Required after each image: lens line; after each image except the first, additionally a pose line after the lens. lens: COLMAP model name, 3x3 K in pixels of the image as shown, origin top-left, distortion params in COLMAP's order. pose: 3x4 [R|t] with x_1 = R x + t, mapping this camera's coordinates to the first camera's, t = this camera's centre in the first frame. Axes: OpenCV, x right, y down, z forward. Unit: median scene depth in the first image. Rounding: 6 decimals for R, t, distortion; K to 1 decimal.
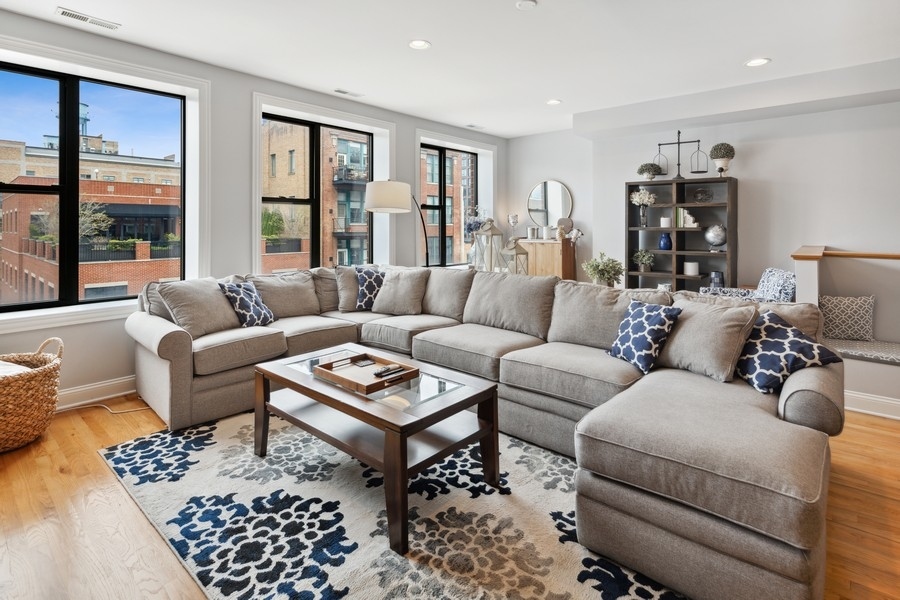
lens RADIAL K [[451.7, 0, 453.0], [0, 451.7, 220.0], [0, 0, 1]] dist [0.002934, -0.000209]
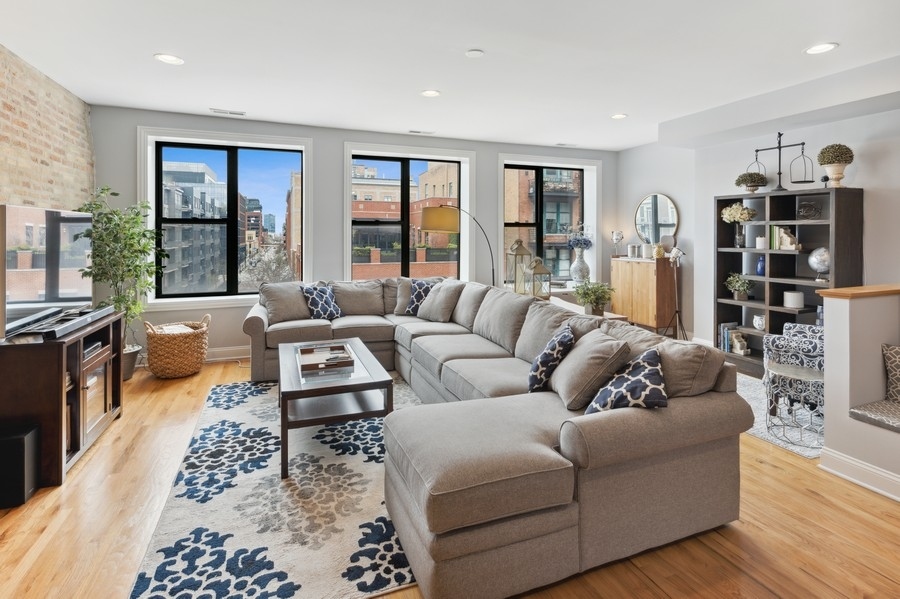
lens RADIAL K [[448.8, 0, 452.9], [0, 448.8, 233.7], [0, 0, 1]] dist [0.007335, -0.000263]
pose [[0.886772, 0.001552, -0.462205, 0.530523], [0.003205, 0.999950, 0.009507, -0.033654], [0.462197, -0.009912, 0.886722, -0.016094]]
